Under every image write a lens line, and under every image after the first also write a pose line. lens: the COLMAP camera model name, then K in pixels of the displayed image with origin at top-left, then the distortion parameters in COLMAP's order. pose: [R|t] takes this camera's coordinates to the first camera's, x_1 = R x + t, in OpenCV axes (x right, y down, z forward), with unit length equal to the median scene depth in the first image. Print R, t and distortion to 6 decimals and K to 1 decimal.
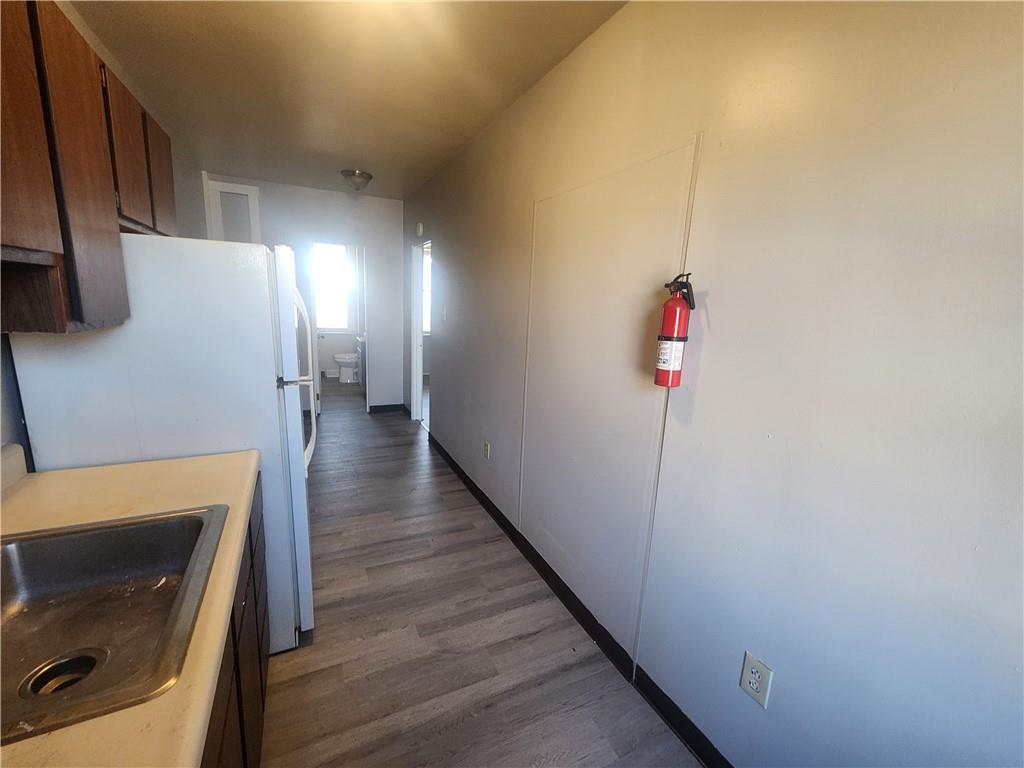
lens RADIAL K [[419.8, 0, 508.3], [0, 419.8, 383.0], [0, 0, 1]] dist [0.006618, -0.004841]
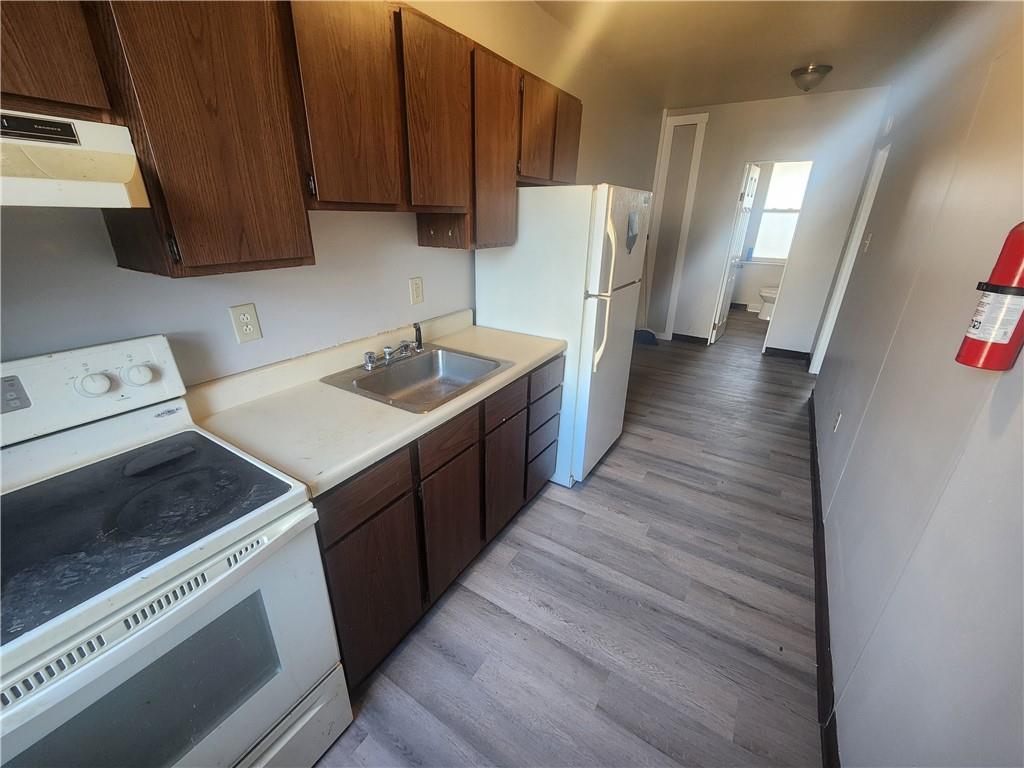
lens RADIAL K [[419.8, 0, 508.1], [0, 419.8, 386.0], [0, 0, 1]] dist [0.006618, -0.004841]
pose [[0.524384, 0.286972, -0.801666, 0.462497], [-0.150342, 0.957908, 0.244560, -0.012502], [0.838104, -0.007719, 0.545455, 0.072104]]
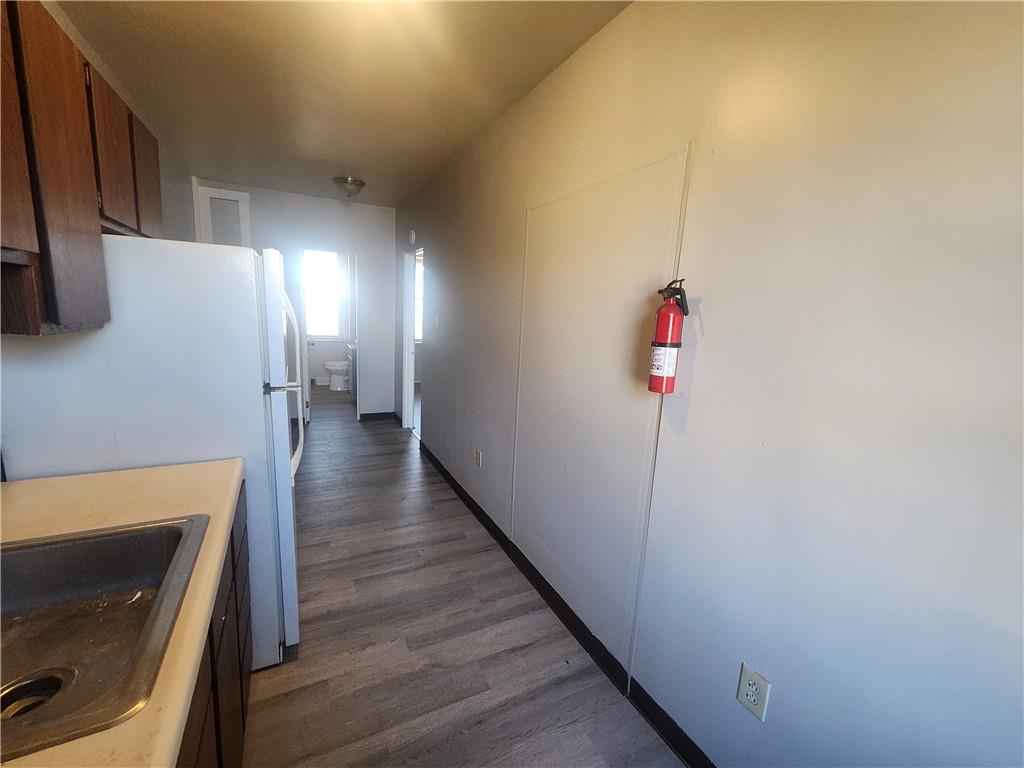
lens RADIAL K [[419.8, 0, 508.6], [0, 419.8, 383.2], [0, 0, 1]] dist [0.006618, -0.004841]
pose [[0.999813, 0.001791, 0.019276, -0.000558], [-0.001415, 0.999809, -0.019513, 0.004511], [-0.019307, 0.019482, 0.999624, 0.013306]]
